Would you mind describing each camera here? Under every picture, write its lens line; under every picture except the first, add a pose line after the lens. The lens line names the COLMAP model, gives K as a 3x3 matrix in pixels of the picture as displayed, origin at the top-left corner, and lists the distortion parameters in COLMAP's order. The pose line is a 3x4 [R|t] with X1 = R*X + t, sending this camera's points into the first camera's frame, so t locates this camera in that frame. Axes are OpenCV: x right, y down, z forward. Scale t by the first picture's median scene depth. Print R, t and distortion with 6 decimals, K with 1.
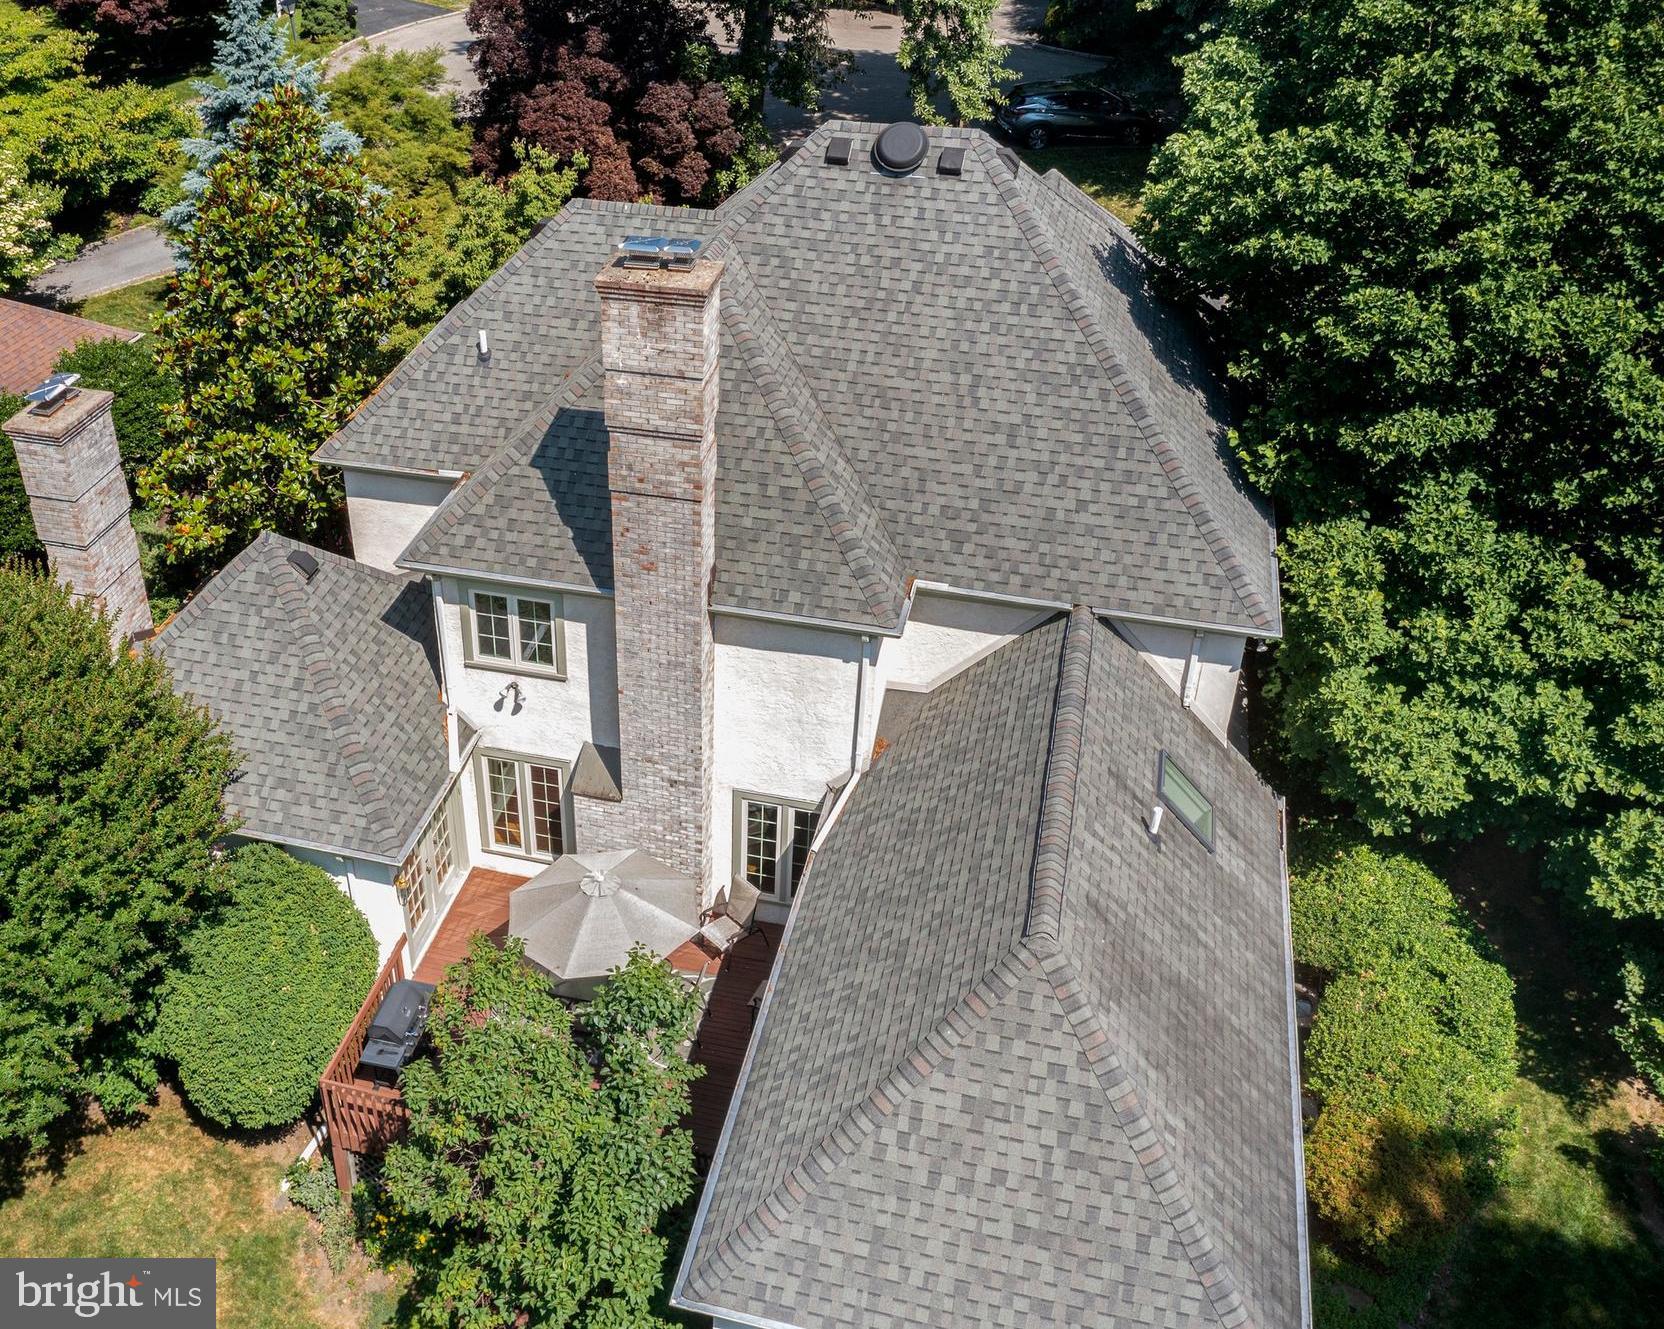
lens RADIAL K [[1627.8, 0, 643.1], [0, 1627.8, 658.9], [0, 0, 1]] dist [-0.002369, 0.000000]
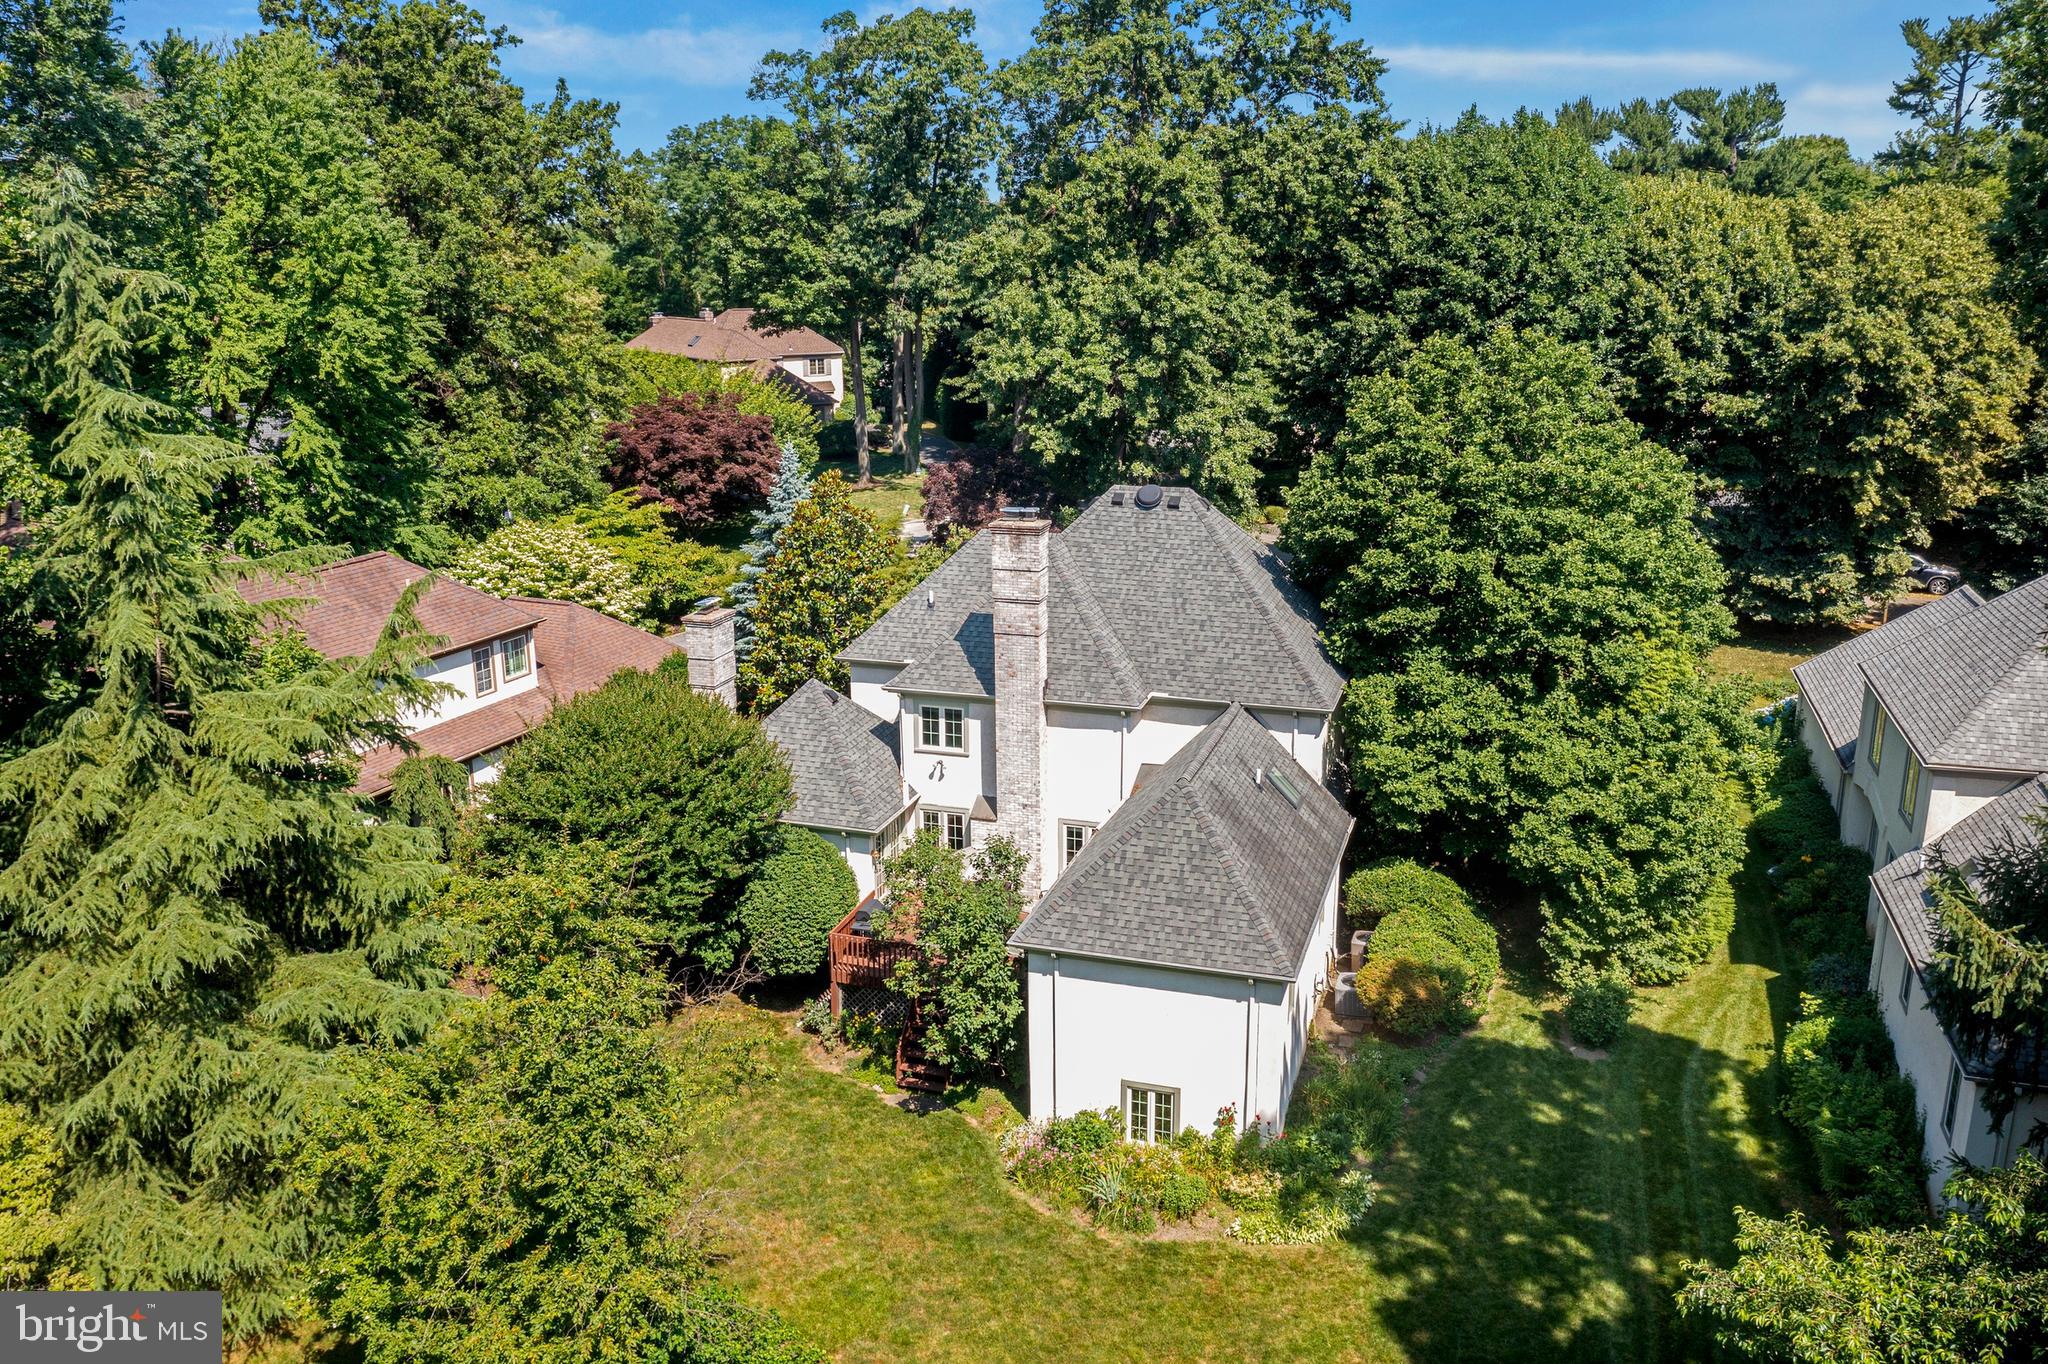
lens RADIAL K [[1656.7, 0, 1028.6], [0, 1656.7, 682.0], [0, 0, 1]] dist [-0.010013, -0.000346]
pose [[0.999597, 0.018589, -0.021456, 0.061451], [-0.024619, 0.943976, -0.329095, 0.570332], [0.014136, 0.329491, 0.944053, -0.832132]]
